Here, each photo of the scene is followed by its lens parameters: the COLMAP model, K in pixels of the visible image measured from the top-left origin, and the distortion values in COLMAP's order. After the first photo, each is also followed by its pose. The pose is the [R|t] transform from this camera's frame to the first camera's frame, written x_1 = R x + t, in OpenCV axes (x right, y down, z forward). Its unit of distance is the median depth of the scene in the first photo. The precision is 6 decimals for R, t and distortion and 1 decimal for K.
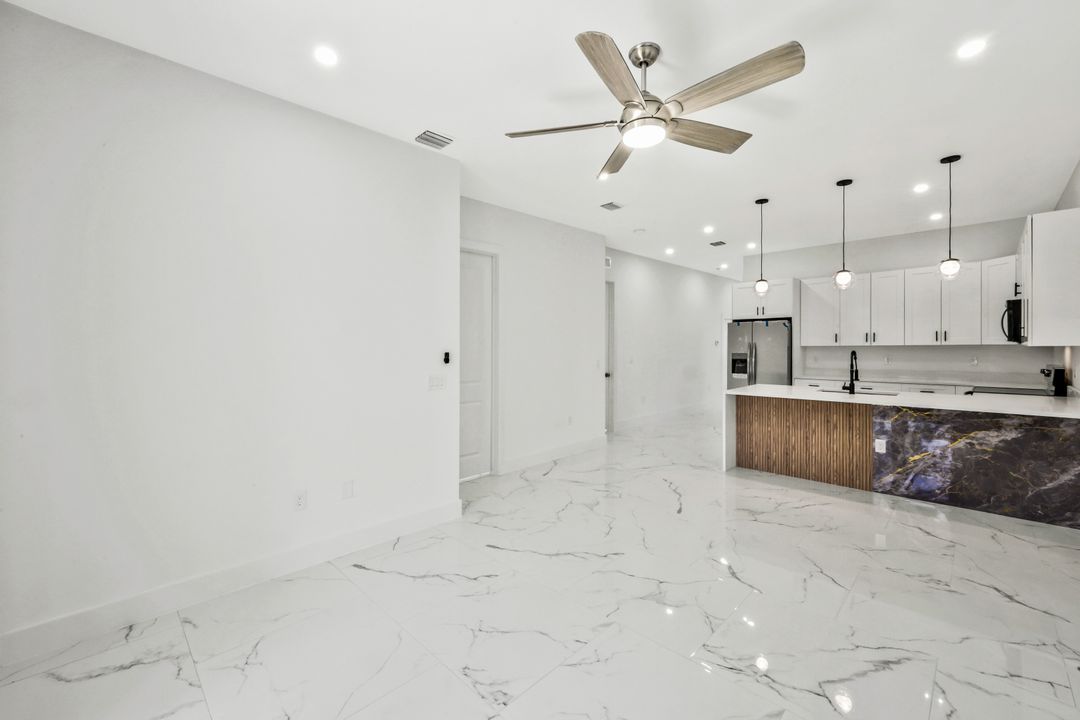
lens RADIAL K [[439.1, 0, 539.3], [0, 439.1, 354.0], [0, 0, 1]] dist [-0.001287, 0.000672]
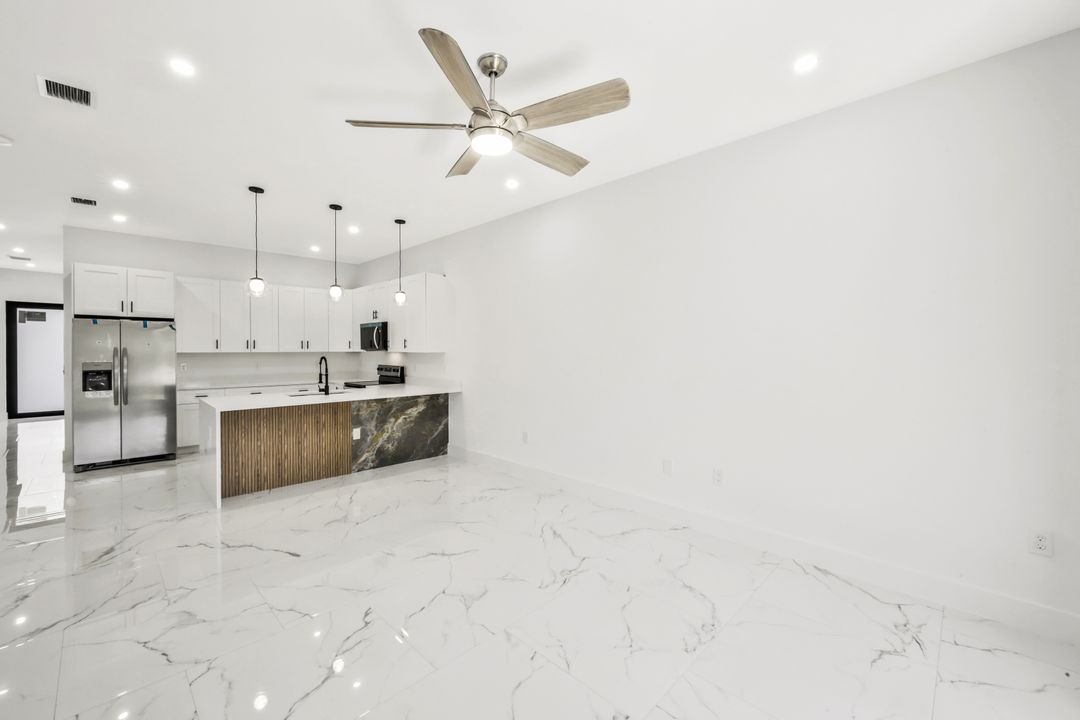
lens RADIAL K [[439.1, 0, 531.9], [0, 439.1, 355.1], [0, 0, 1]] dist [-0.001287, 0.000672]
pose [[0.001693, -0.002427, 0.999996, -0.411055], [0.018798, 0.999820, 0.002394, -0.003325], [-0.999822, 0.018793, 0.001738, 0.467661]]
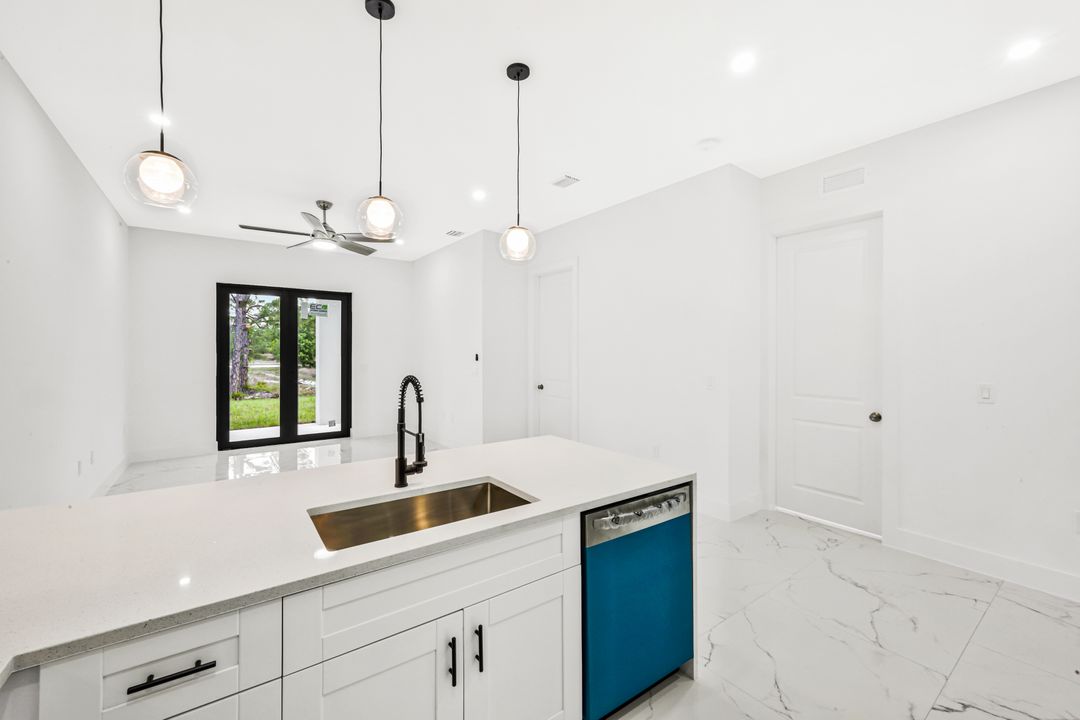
lens RADIAL K [[439.1, 0, 537.4], [0, 439.1, 352.4], [0, 0, 1]] dist [-0.001287, 0.000672]
pose [[-0.148320, 0.013380, -0.988849, 1.070905], [-0.023974, 0.999566, 0.017121, -0.033839], [0.988649, 0.026246, -0.147935, 1.165018]]
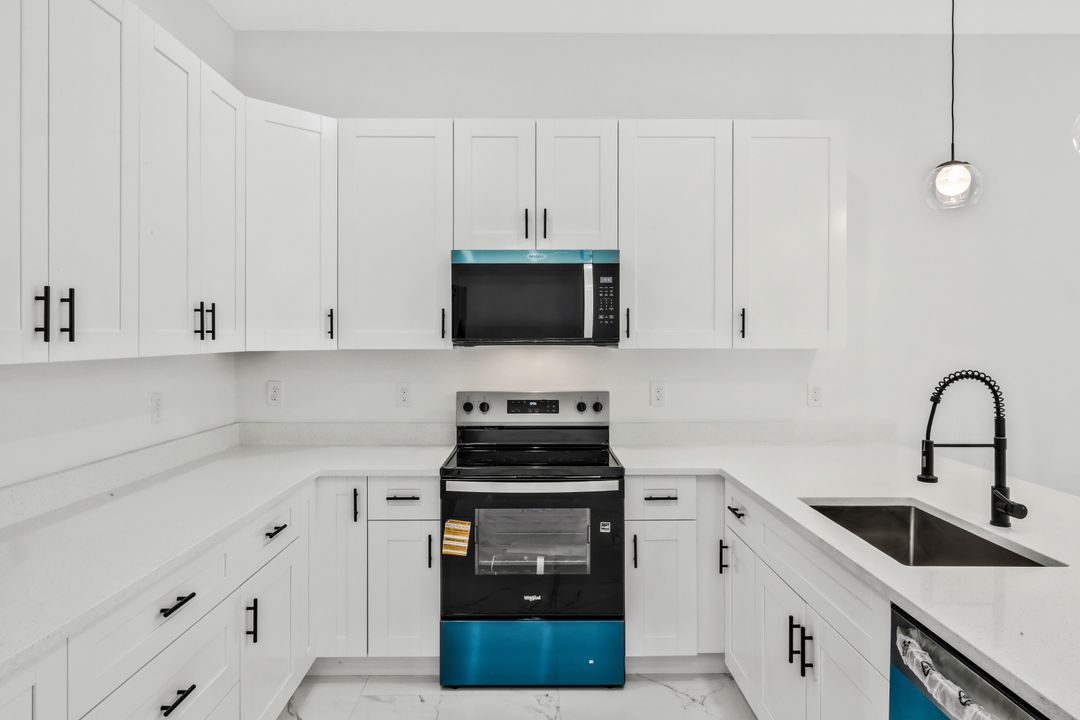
lens RADIAL K [[675.9, 0, 541.7], [0, 675.9, 342.0], [0, 0, 1]] dist [0.004652, -0.000356]
pose [[-0.718832, 0.009228, 0.695122, 0.617908], [0.023532, 0.999662, 0.011063, -0.035873], [-0.694785, 0.024310, -0.718807, 1.501800]]
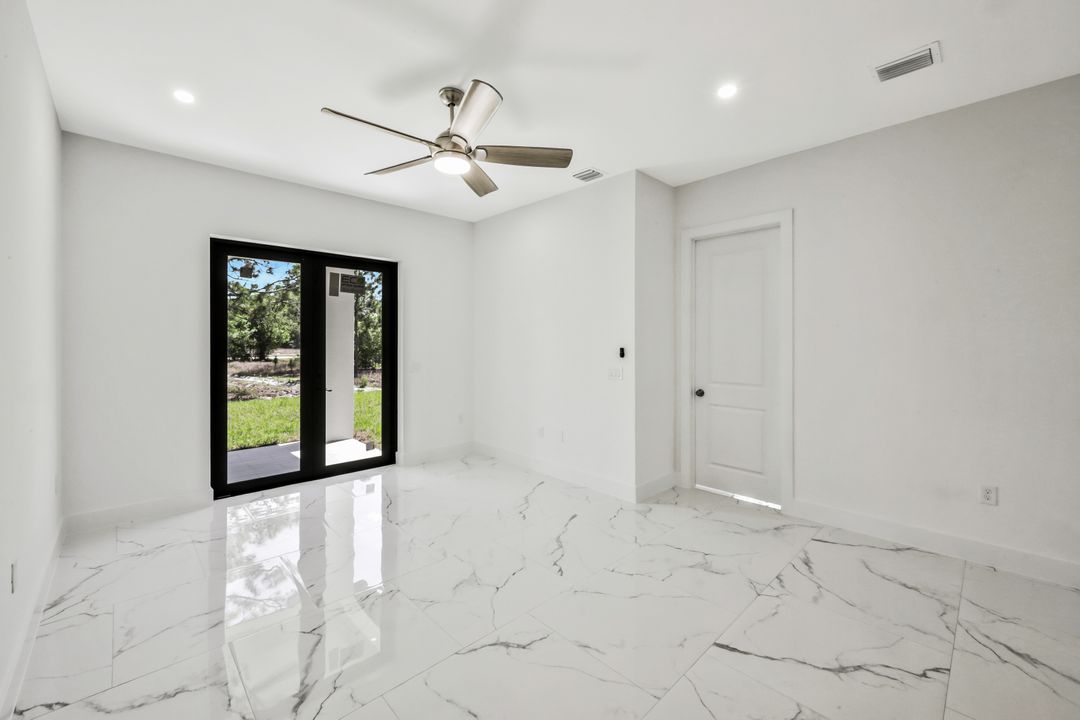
lens RADIAL K [[439.1, 0, 540.7], [0, 439.1, 343.1], [0, 0, 1]] dist [-0.001287, 0.000672]
pose [[-0.013833, 0.014700, -0.999796, 0.729934], [-0.020721, 0.999673, 0.014985, -0.022005], [0.999690, 0.020924, -0.013524, 0.647262]]
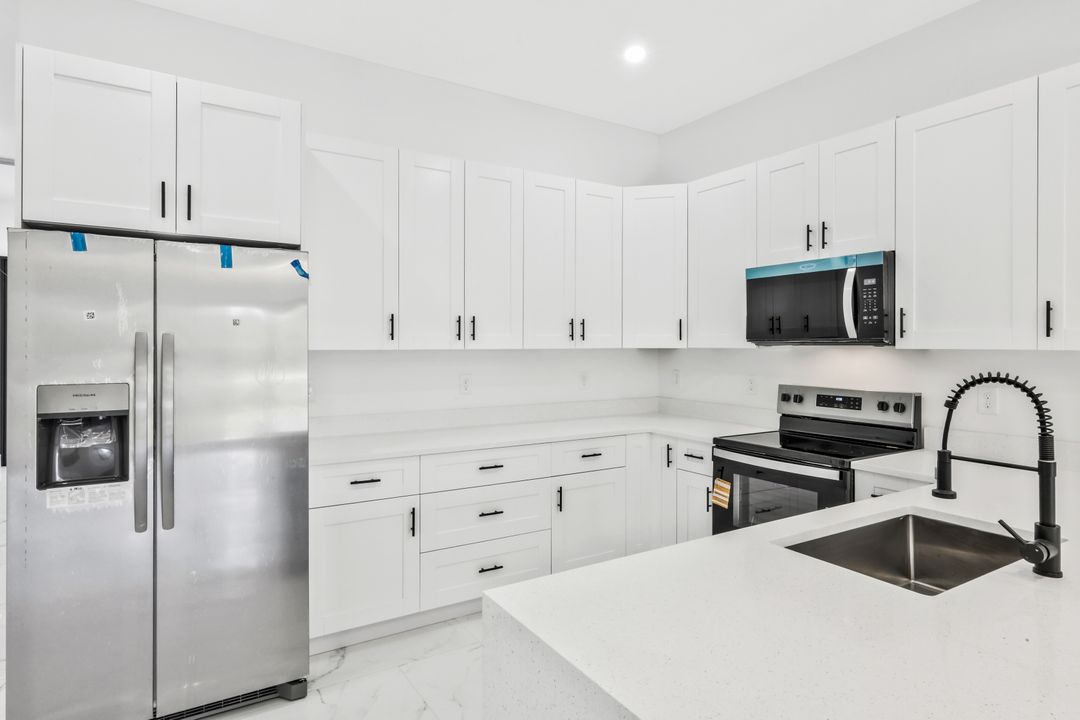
lens RADIAL K [[600.5, 0, 535.1], [0, 600.5, 347.5], [0, 0, 1]] dist [0.005897, -0.003404]
pose [[0.215138, 0.005753, 0.976567, 0.362718], [0.016270, 0.999823, -0.009474, -0.021052], [-0.976448, 0.017927, 0.215006, 1.175710]]
